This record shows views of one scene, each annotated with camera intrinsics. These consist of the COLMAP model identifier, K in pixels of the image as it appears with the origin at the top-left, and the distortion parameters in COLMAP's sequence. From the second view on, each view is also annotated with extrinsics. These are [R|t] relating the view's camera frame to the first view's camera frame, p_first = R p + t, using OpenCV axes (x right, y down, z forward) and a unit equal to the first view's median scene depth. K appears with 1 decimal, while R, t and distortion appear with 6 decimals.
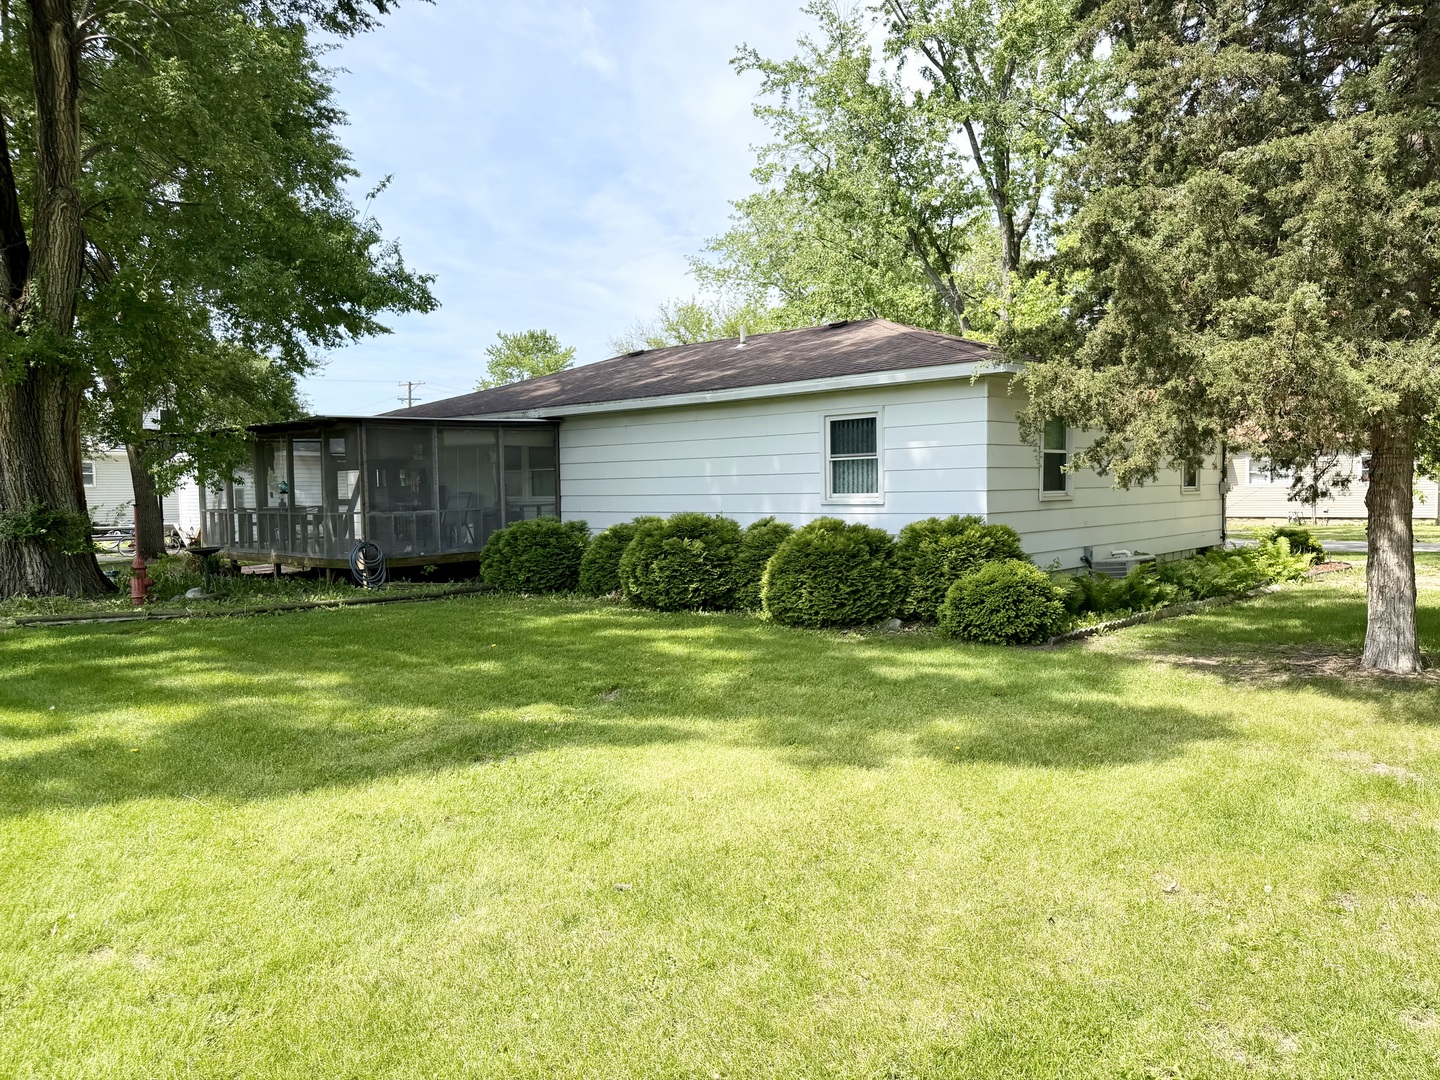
lens RADIAL K [[1021.2, 0, 720.0], [0, 1021.2, 540.0], [0, 0, 1]] dist [0.057470, -0.005865]
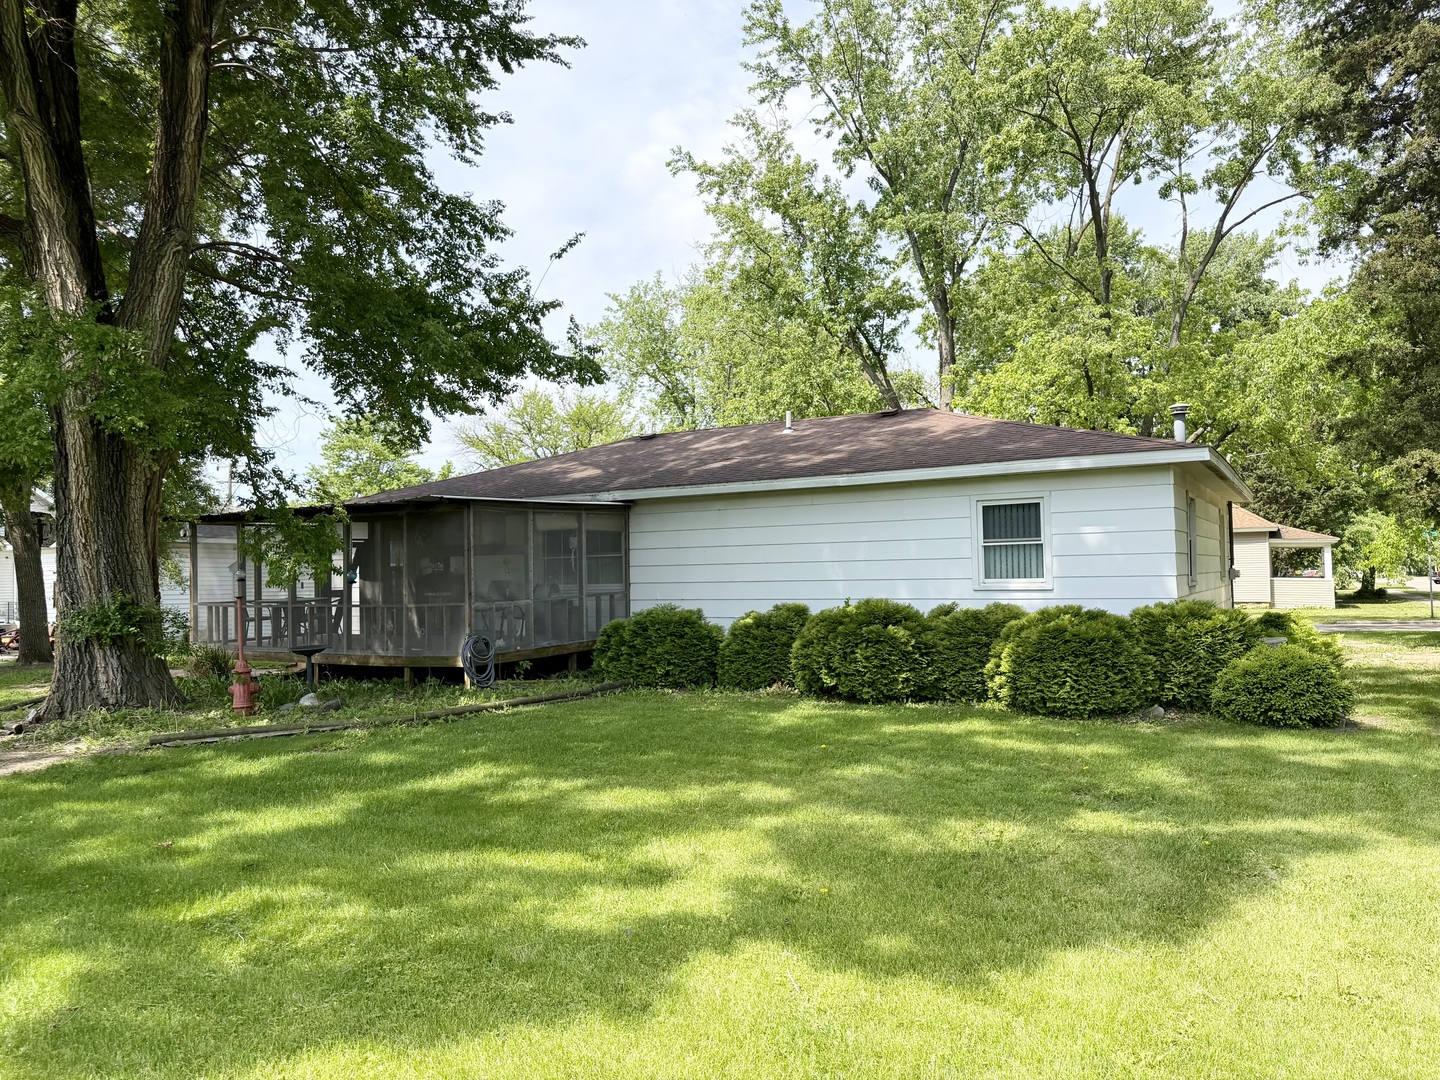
lens RADIAL K [[1005.5, 0, 719.4], [0, 1005.5, 546.8], [0, 0, 1]] dist [0.131580, -0.171153]
pose [[0.977906, 0.002592, 0.209030, -0.346203], [0.014511, 0.996669, -0.080247, -0.001503], [-0.208542, 0.081507, 0.974611, 0.099210]]
